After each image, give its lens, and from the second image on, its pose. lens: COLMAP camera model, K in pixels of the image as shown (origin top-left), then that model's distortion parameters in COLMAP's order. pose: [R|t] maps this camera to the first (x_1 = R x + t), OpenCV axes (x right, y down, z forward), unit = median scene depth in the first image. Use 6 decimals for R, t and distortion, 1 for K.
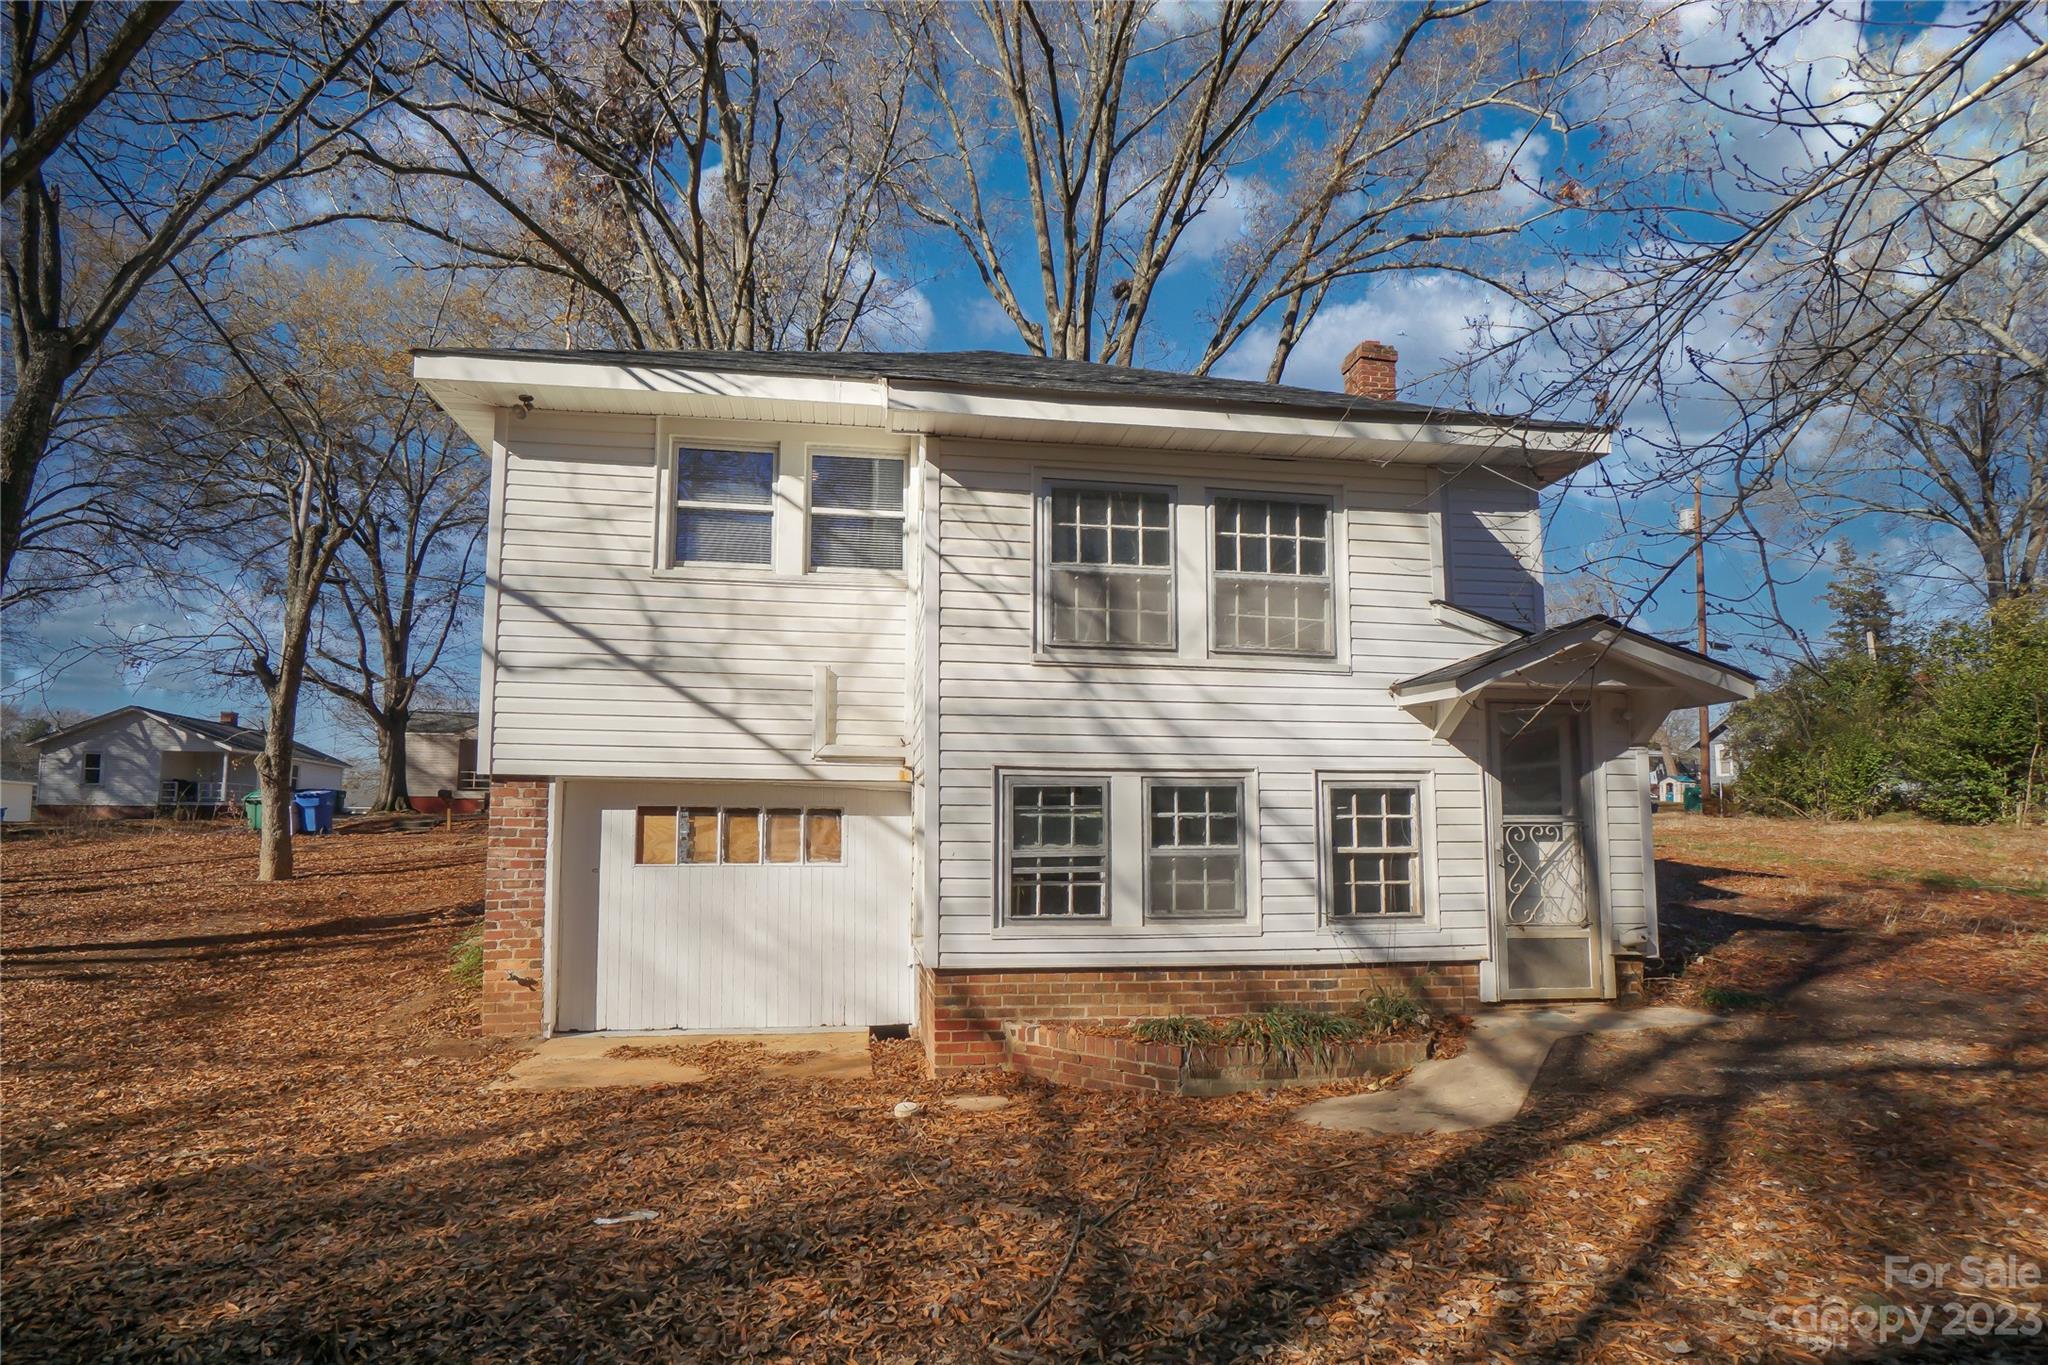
lens RADIAL K [[995.4, 0, 1009.4], [0, 995.4, 728.0], [0, 0, 1]] dist [-0.003759, 0.001265]
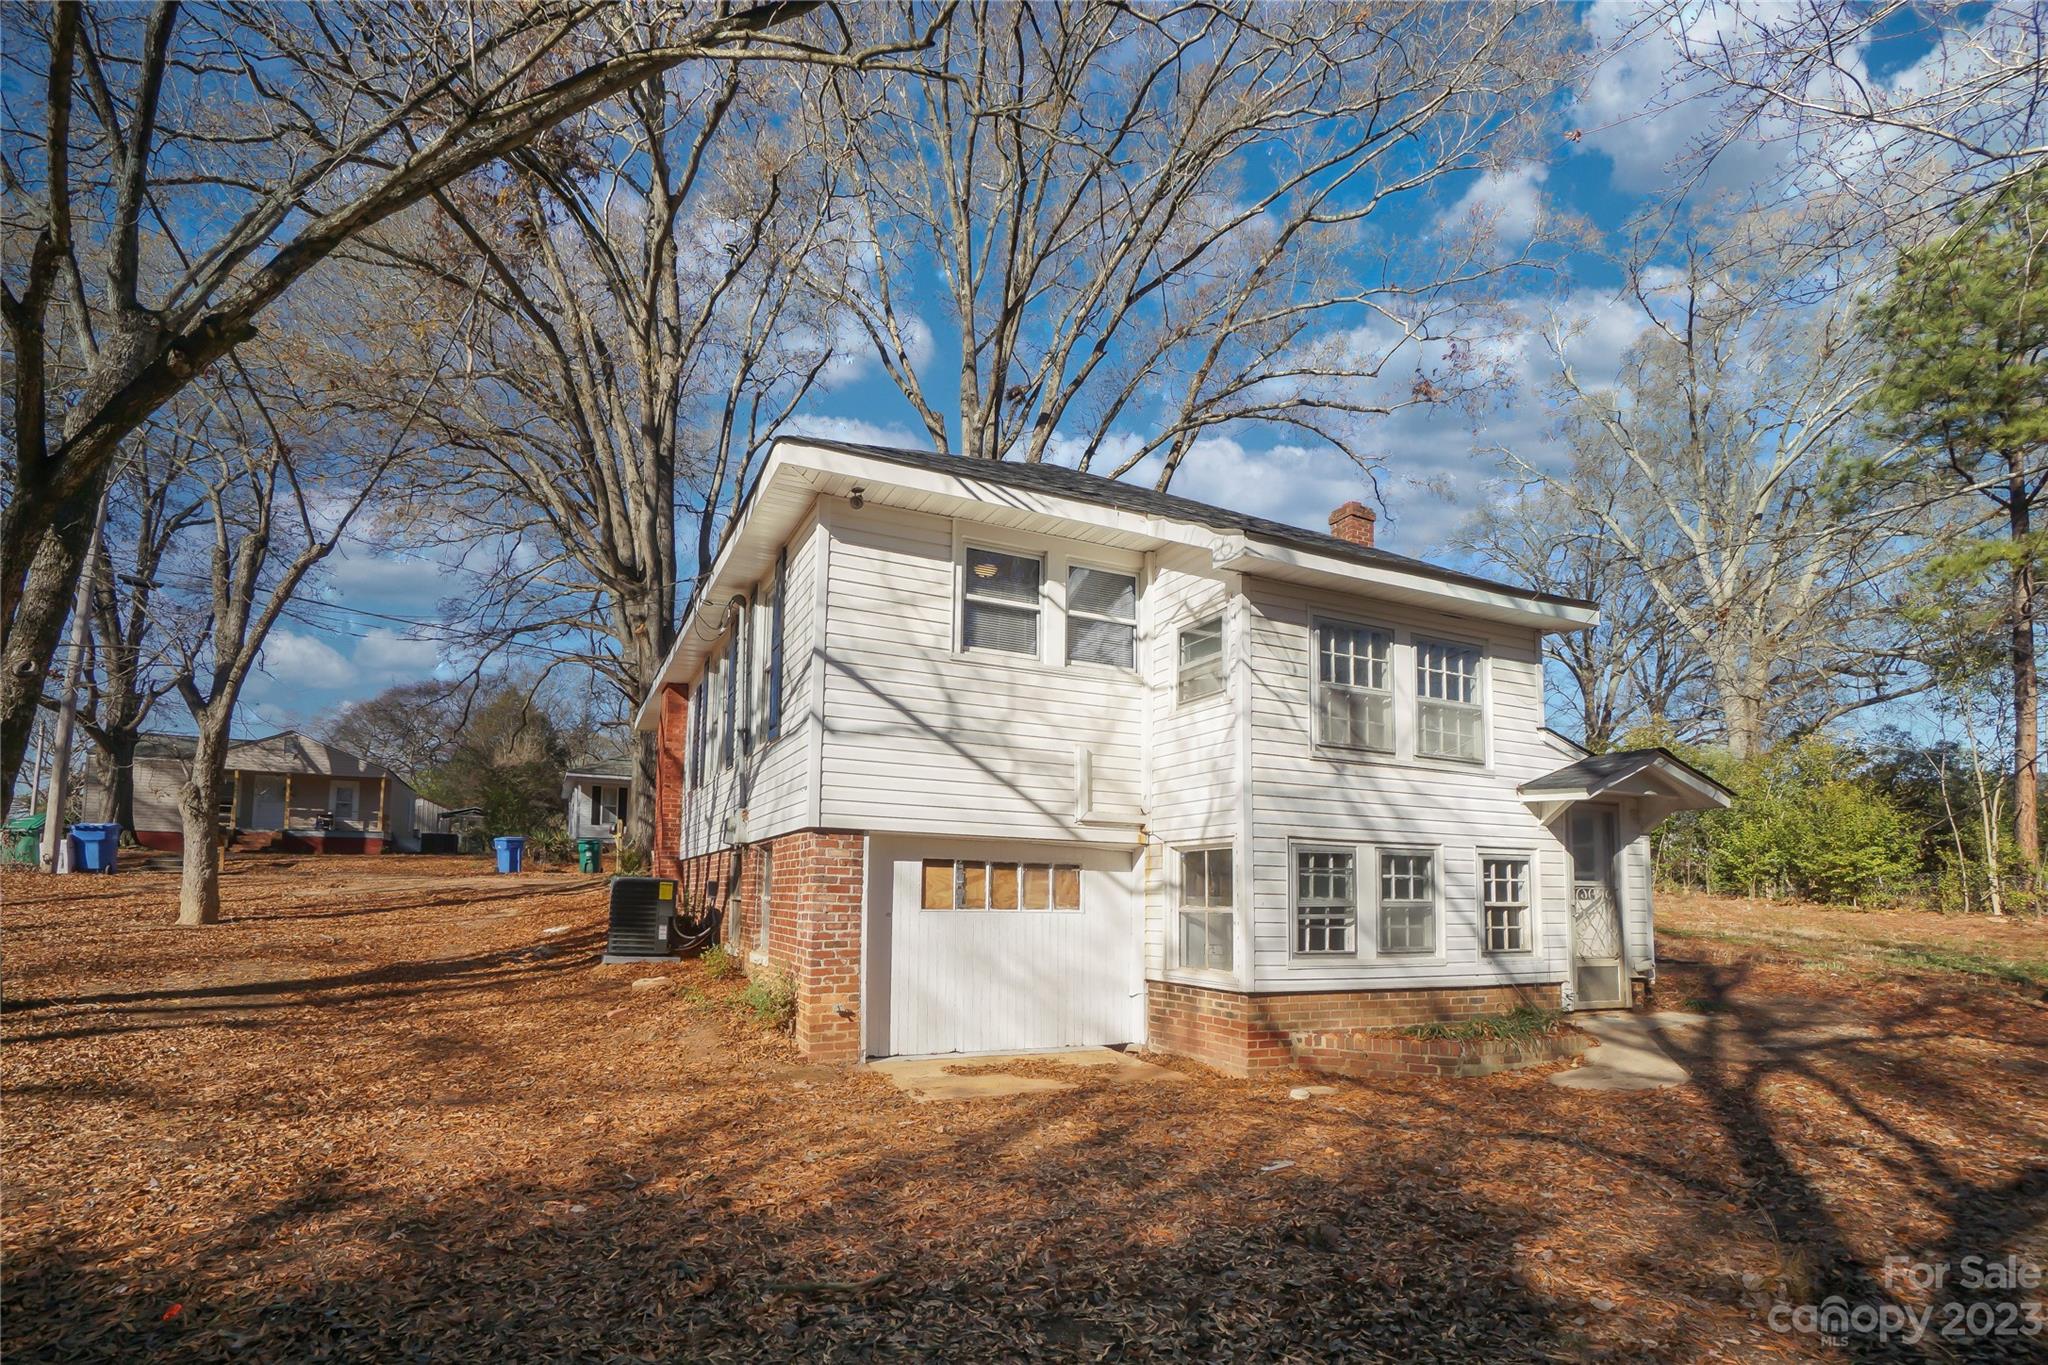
lens RADIAL K [[985.4, 0, 955.6], [0, 985.4, 790.6], [0, 0, 1]] dist [-0.010577, 0.005784]
pose [[0.959158, 0.043638, 0.279485, -0.738249], [-0.046073, 0.998936, 0.002144, -0.003405], [-0.279094, -0.014933, 0.960148, -0.102386]]
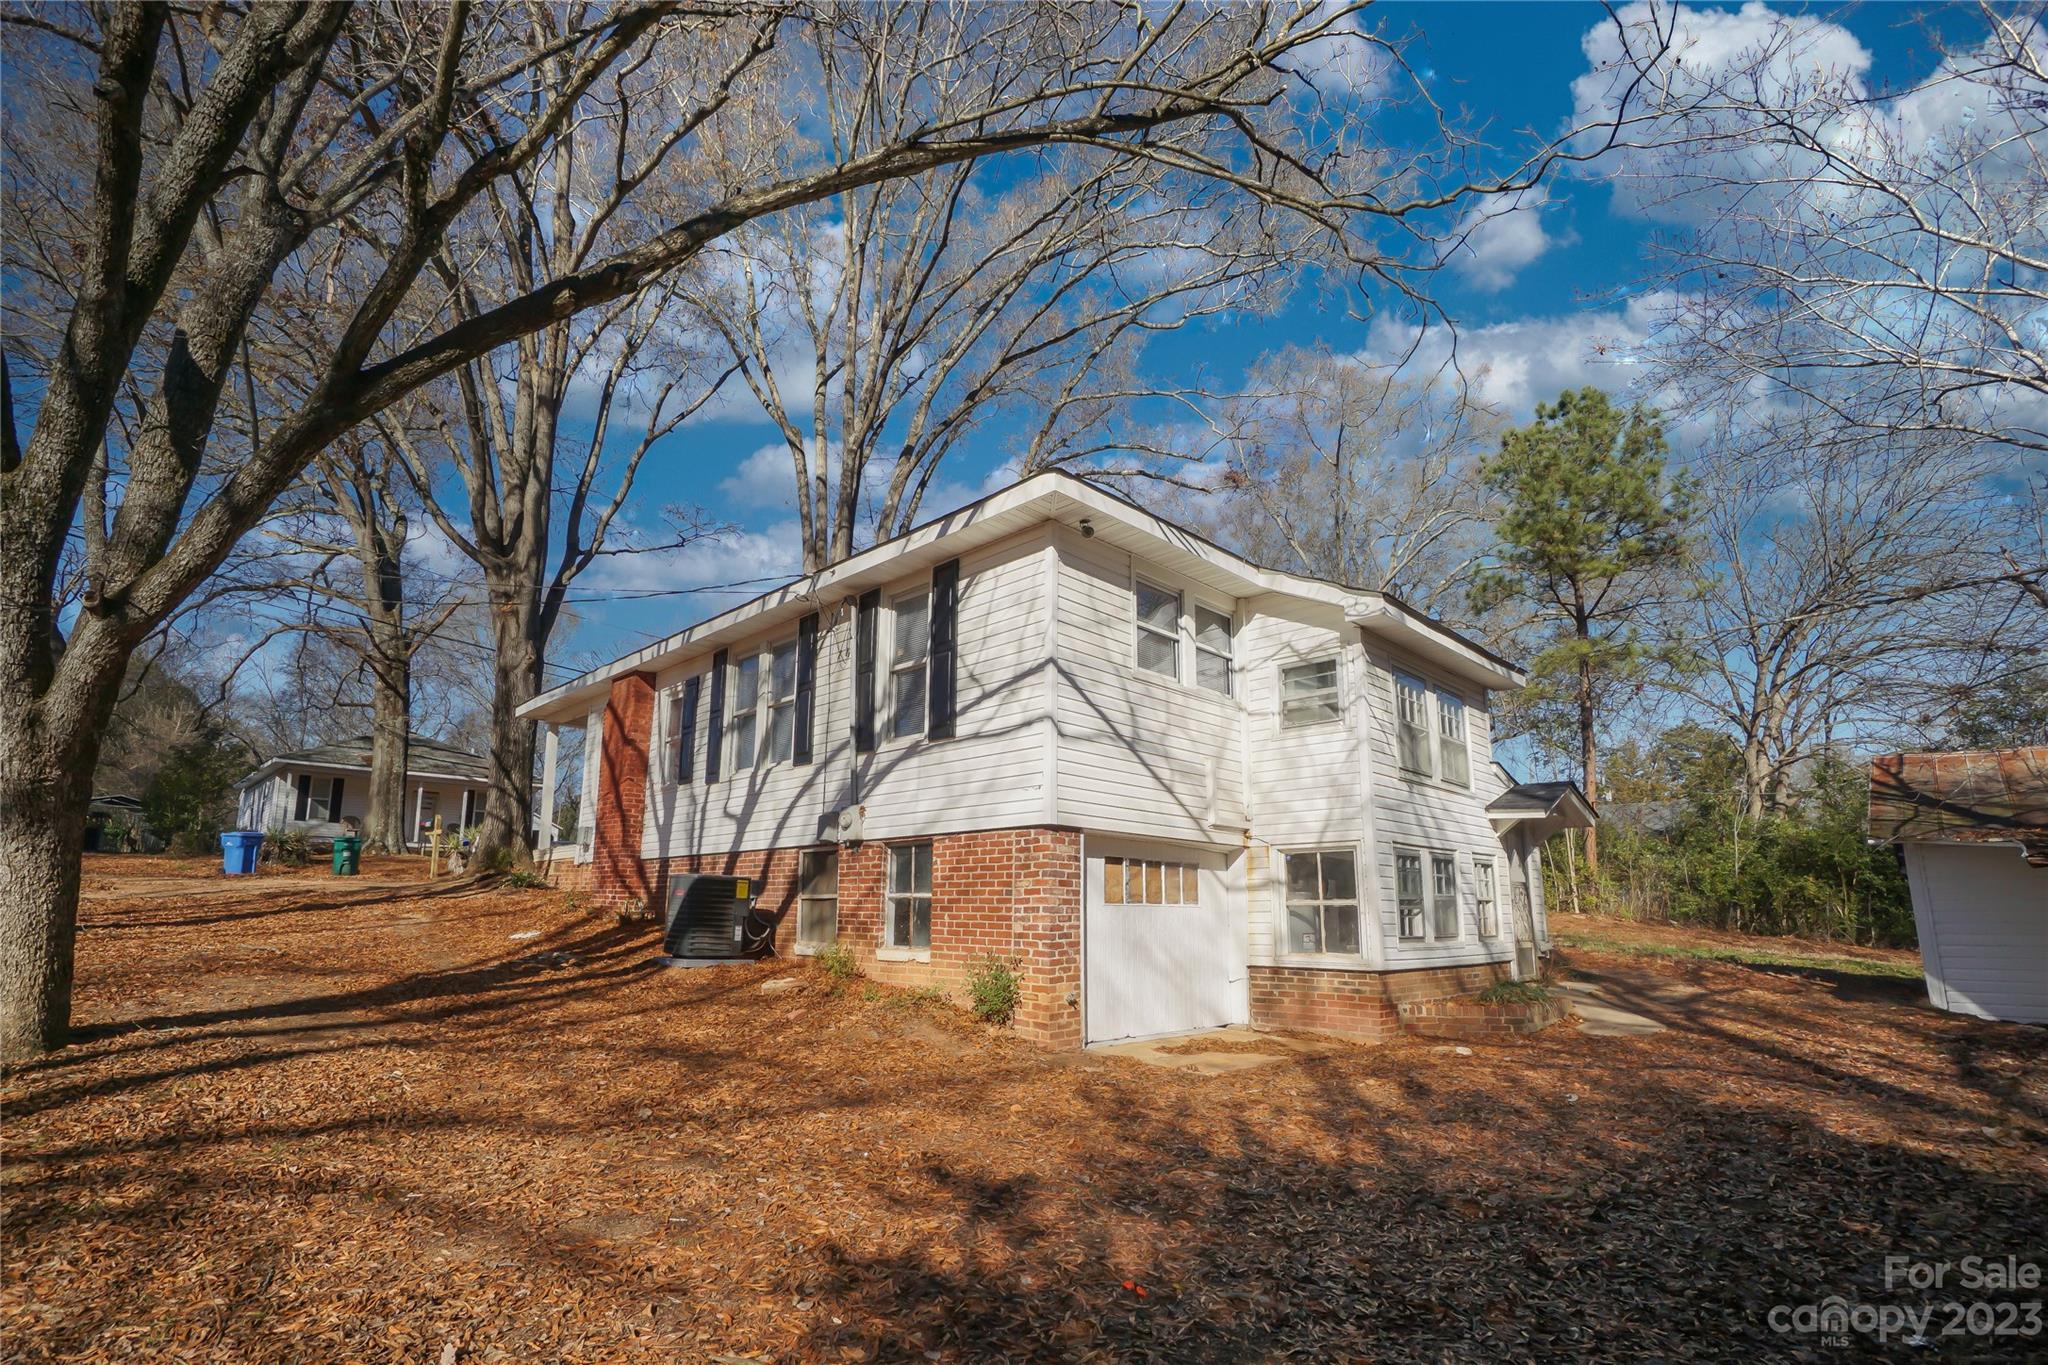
lens RADIAL K [[985.4, 0, 917.7], [0, 985.4, 708.1], [0, 0, 1]] dist [-0.010577, 0.005784]
pose [[0.803578, 0.128648, 0.581131, -1.463149], [-0.076366, 0.990577, -0.113691, 0.060156], [-0.590281, 0.046980, 0.805830, 0.157409]]
